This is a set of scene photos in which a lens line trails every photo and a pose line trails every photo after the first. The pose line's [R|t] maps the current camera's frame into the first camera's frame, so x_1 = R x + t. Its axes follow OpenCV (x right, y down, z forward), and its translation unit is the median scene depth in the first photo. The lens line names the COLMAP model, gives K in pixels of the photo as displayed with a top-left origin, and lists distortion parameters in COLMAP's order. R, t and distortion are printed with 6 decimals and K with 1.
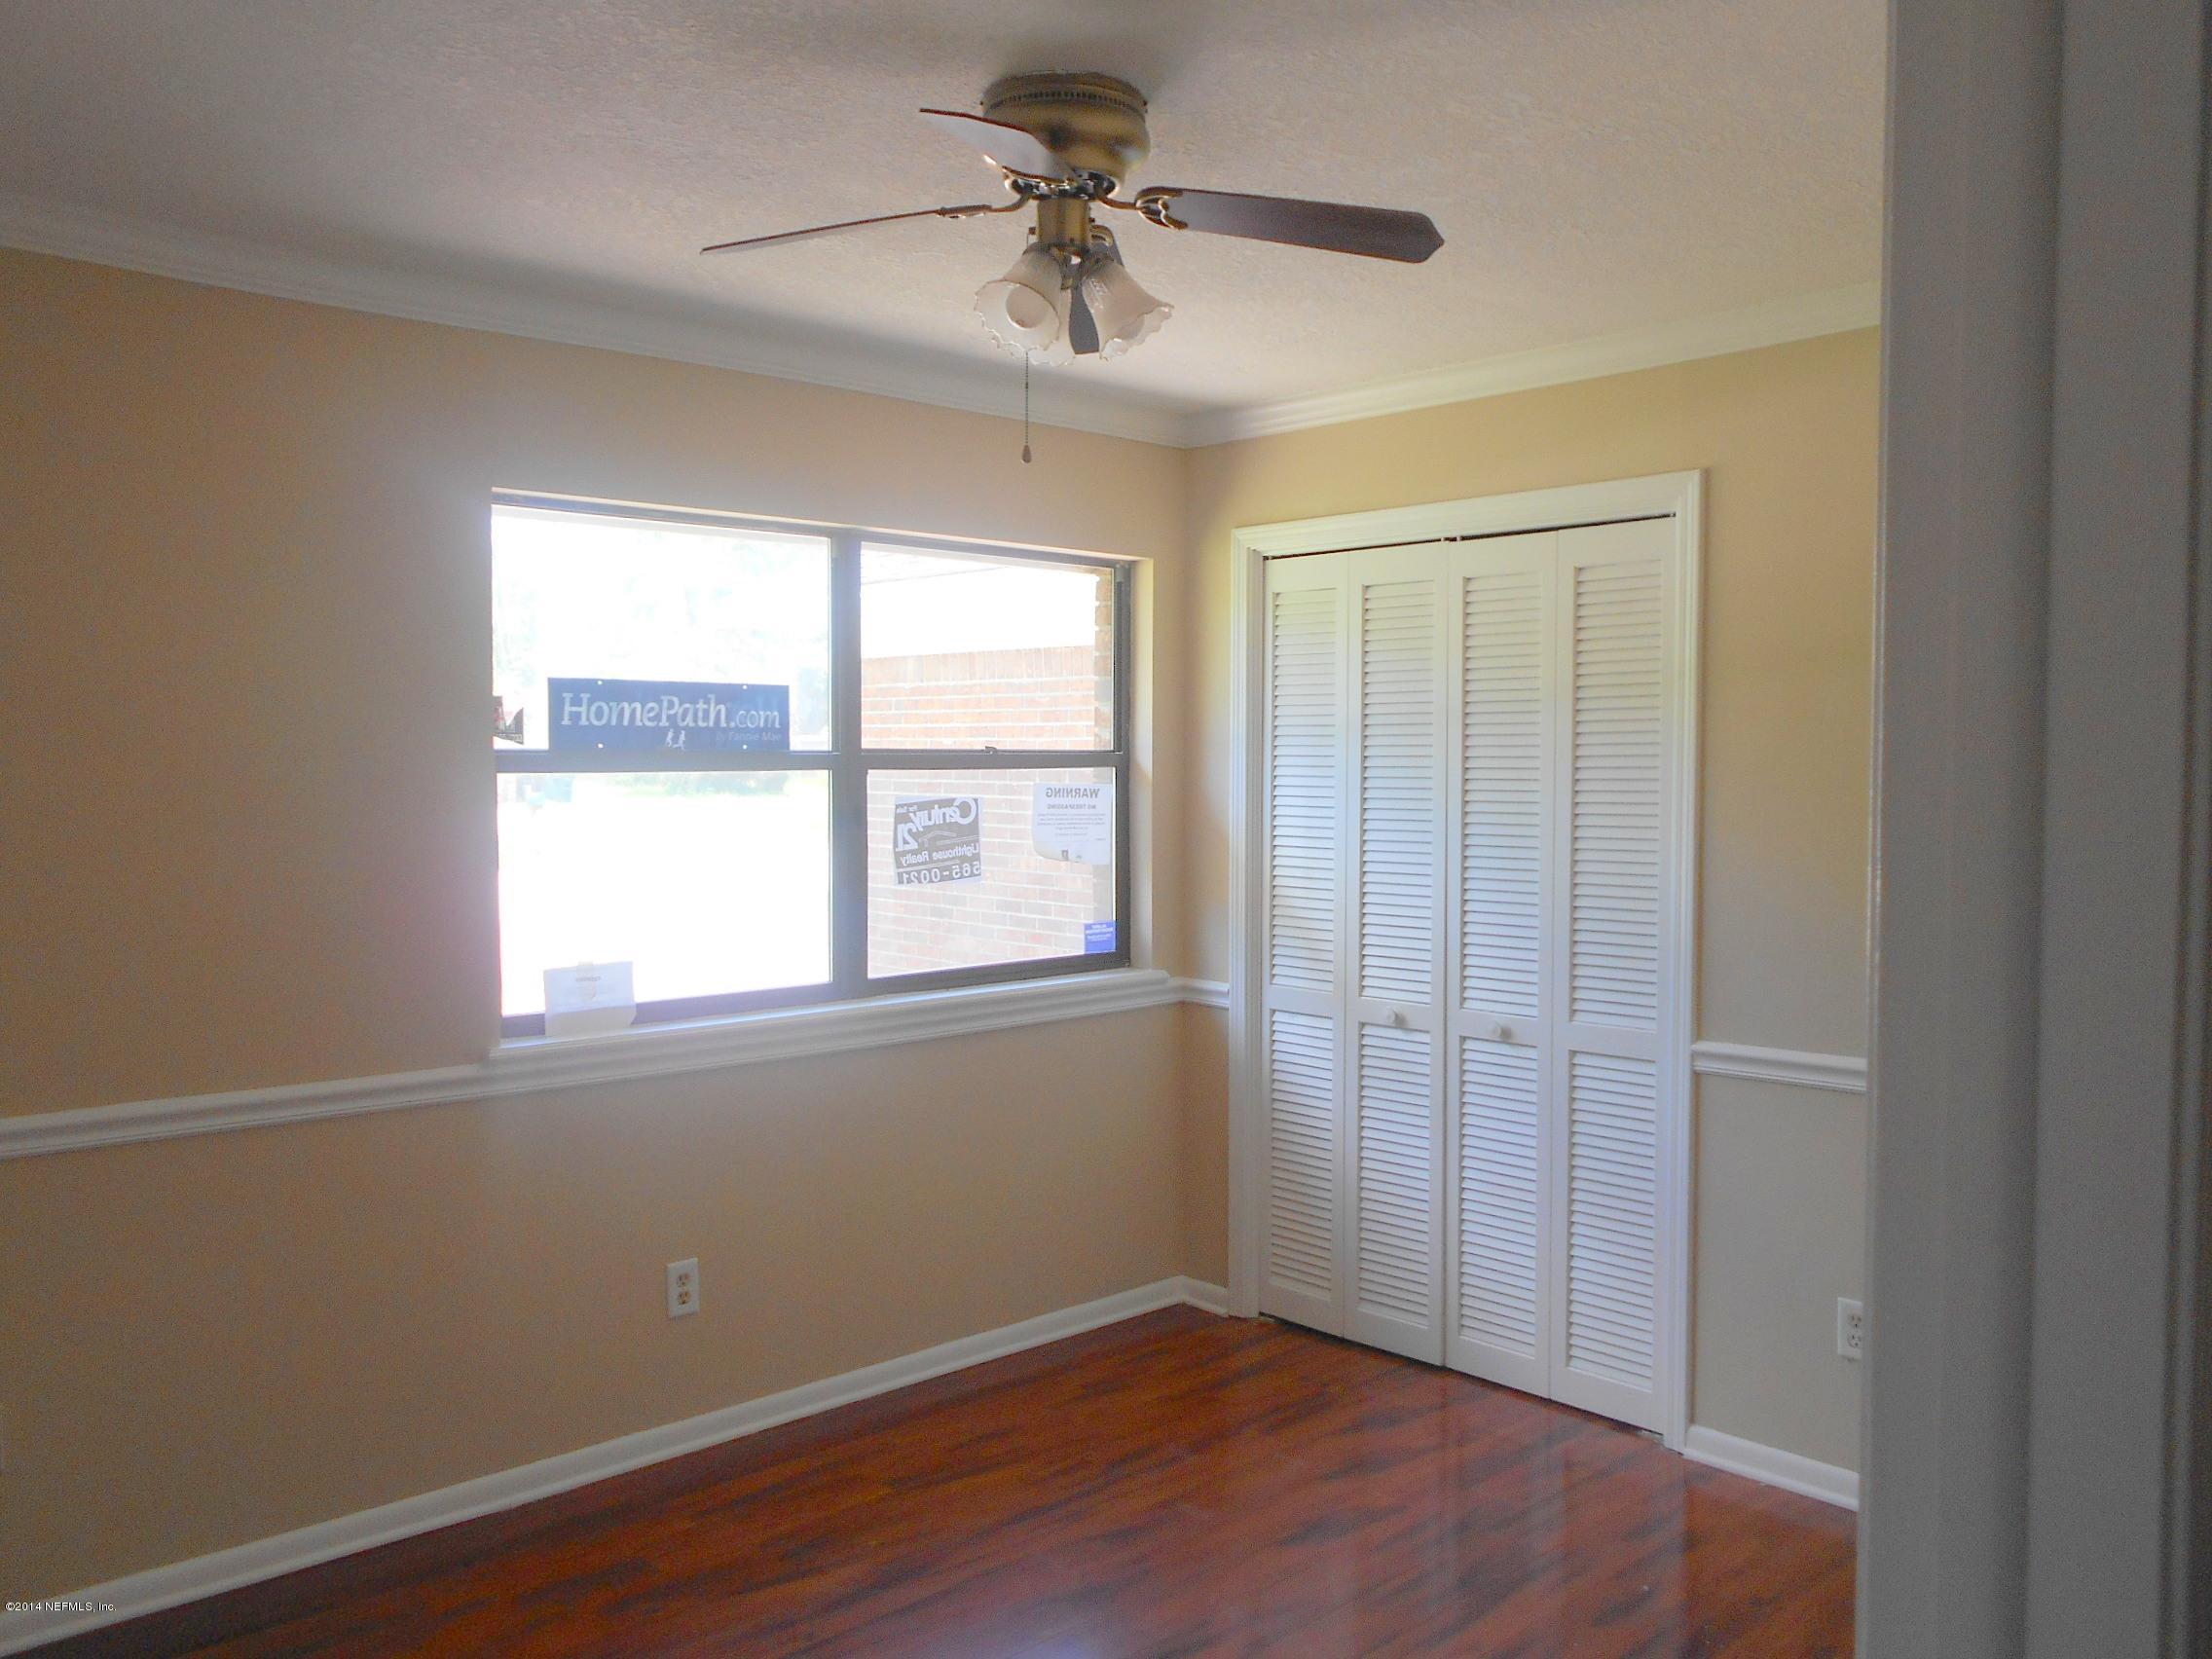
lens RADIAL K [[1711.8, 0, 1106.0], [0, 1711.8, 829.5], [0, 0, 1]] dist [-0.034732, 0.009945]
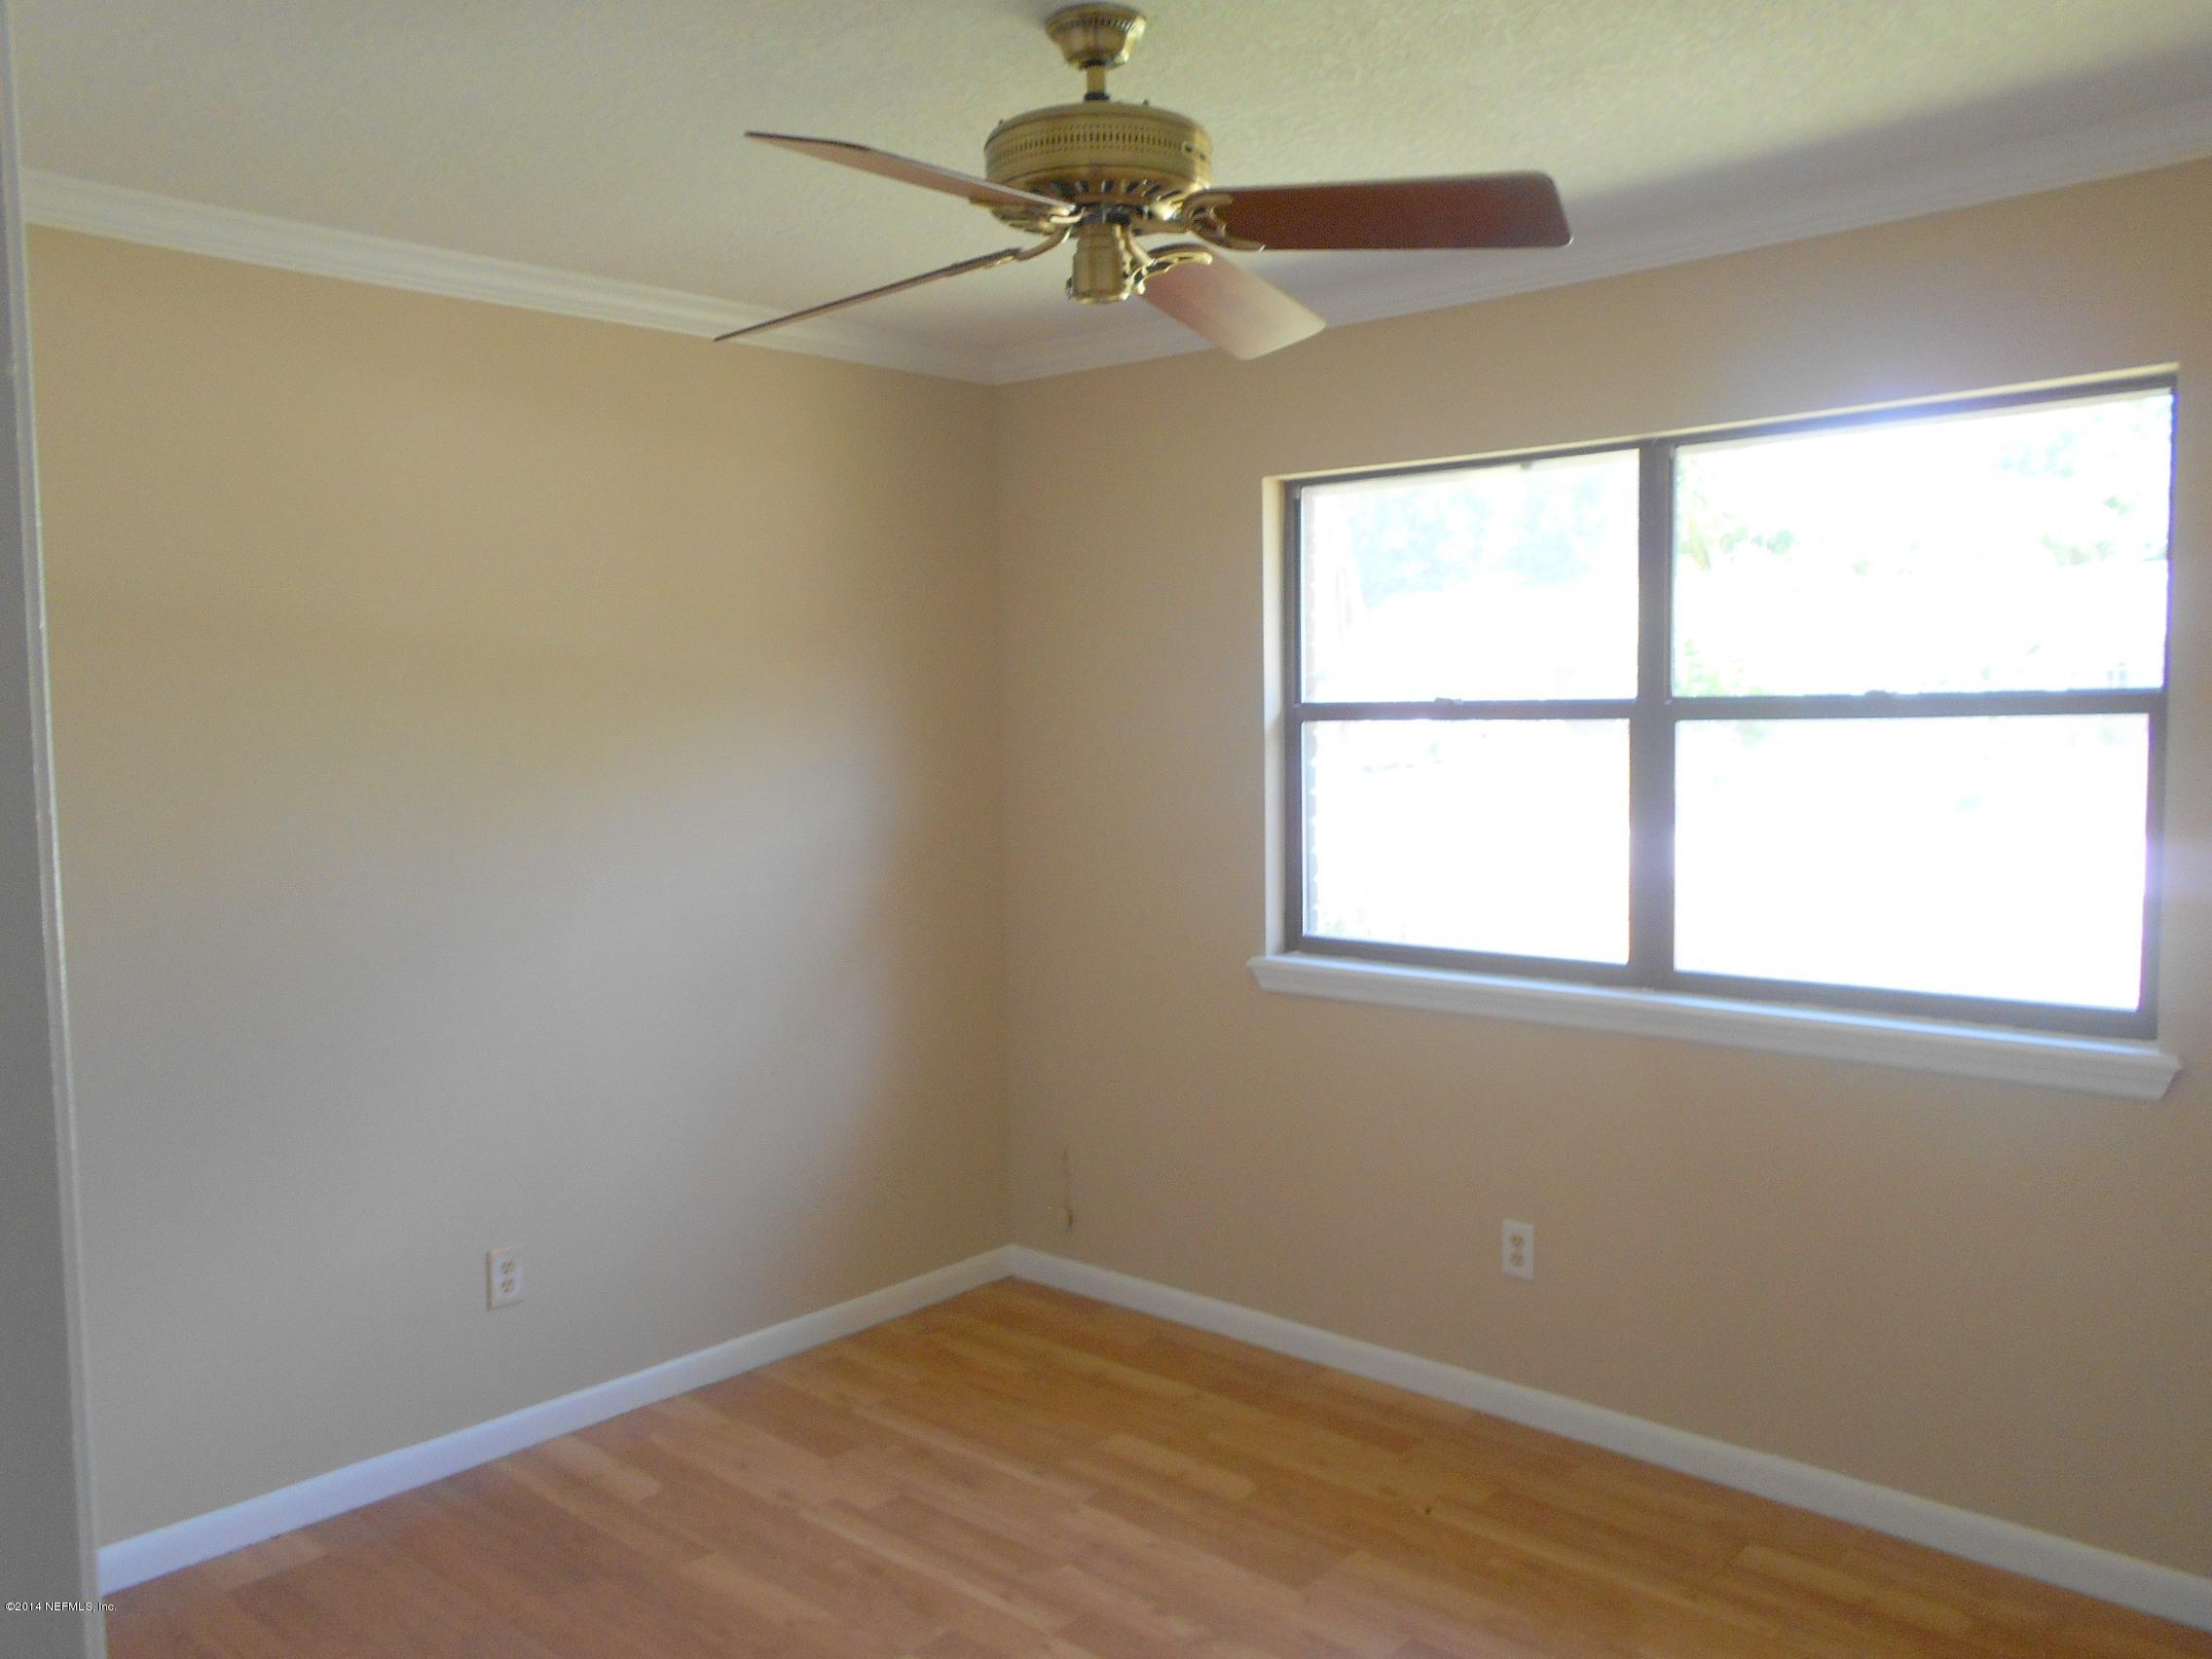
lens RADIAL K [[1725.1, 0, 1119.8], [0, 1725.1, 831.7], [0, 0, 1]] dist [-0.032282, -0.003664]
pose [[0.079607, 0.068432, -0.994475, 0.687549], [-0.020942, 0.997535, 0.066967, -0.031918], [0.996606, 0.015495, 0.080844, 0.674066]]
